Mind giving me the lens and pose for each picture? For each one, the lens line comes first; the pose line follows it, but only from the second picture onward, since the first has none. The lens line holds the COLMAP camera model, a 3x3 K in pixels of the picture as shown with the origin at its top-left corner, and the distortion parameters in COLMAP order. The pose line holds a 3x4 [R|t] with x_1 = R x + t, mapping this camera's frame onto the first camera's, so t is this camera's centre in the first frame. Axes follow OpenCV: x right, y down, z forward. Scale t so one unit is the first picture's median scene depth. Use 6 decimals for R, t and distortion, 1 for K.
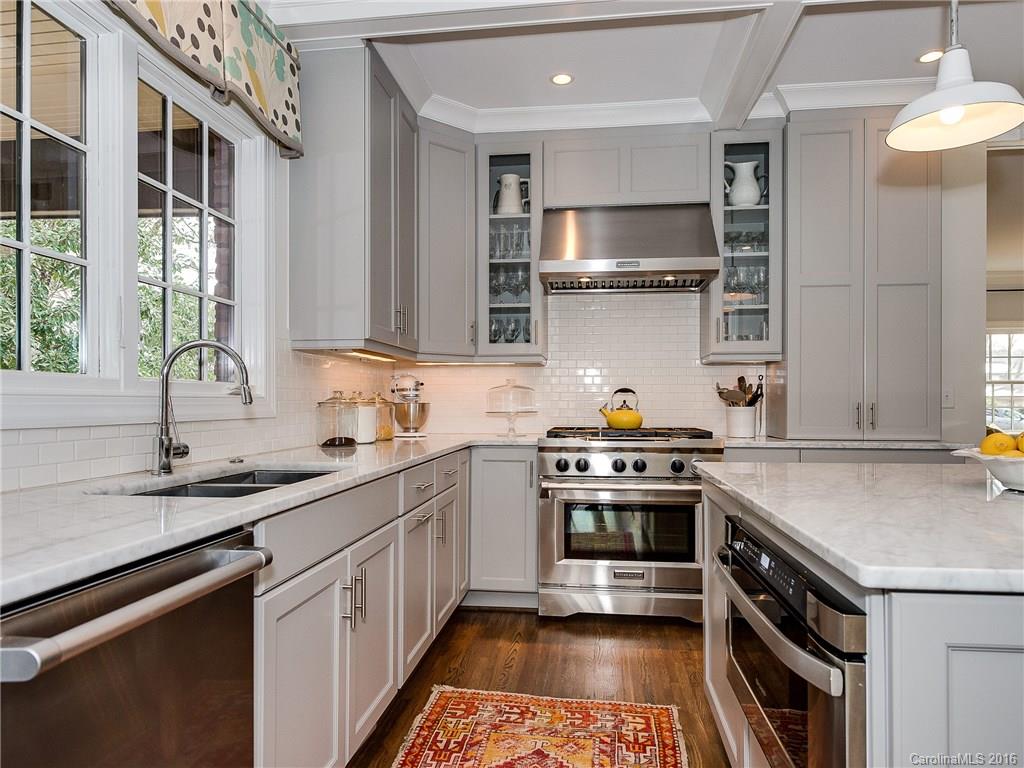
lens RADIAL K [[646.5, 0, 502.4], [0, 646.5, 402.7], [0, 0, 1]] dist [0.002594, -0.007319]
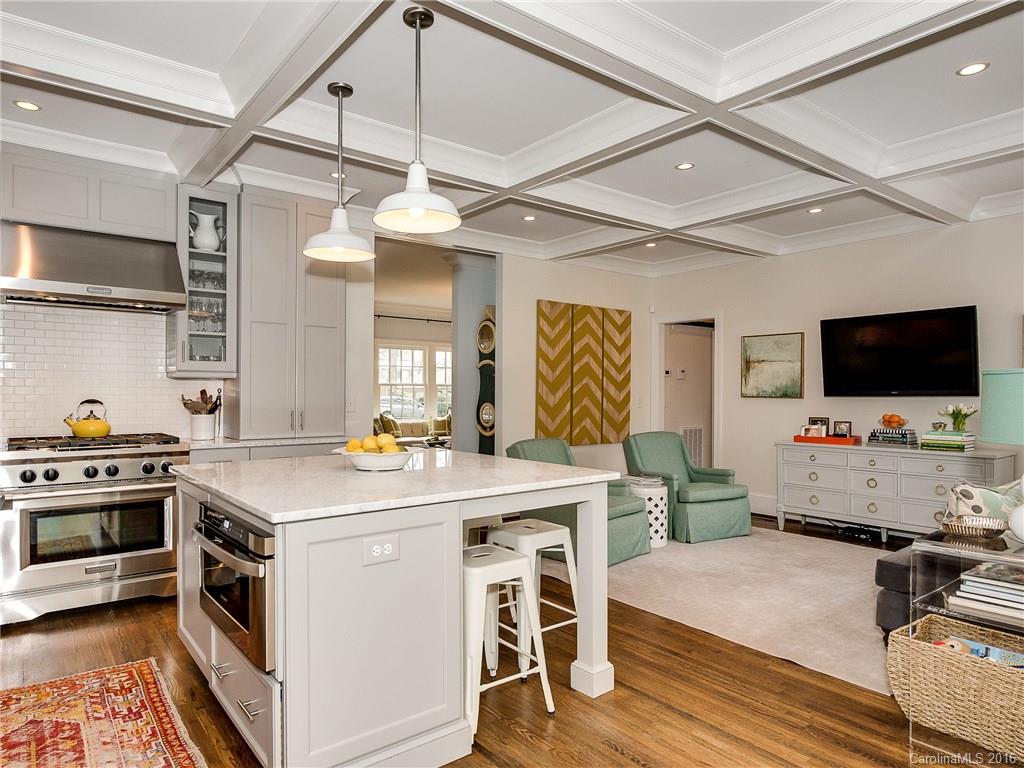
lens RADIAL K [[646.5, 0, 510.4], [0, 646.5, 392.4], [0, 0, 1]] dist [0.002594, -0.007319]
pose [[0.690049, 0.001373, 0.723762, -0.124612], [-0.003457, 0.999993, 0.001398, -0.043310], [-0.723755, -0.003467, 0.690049, -0.286666]]
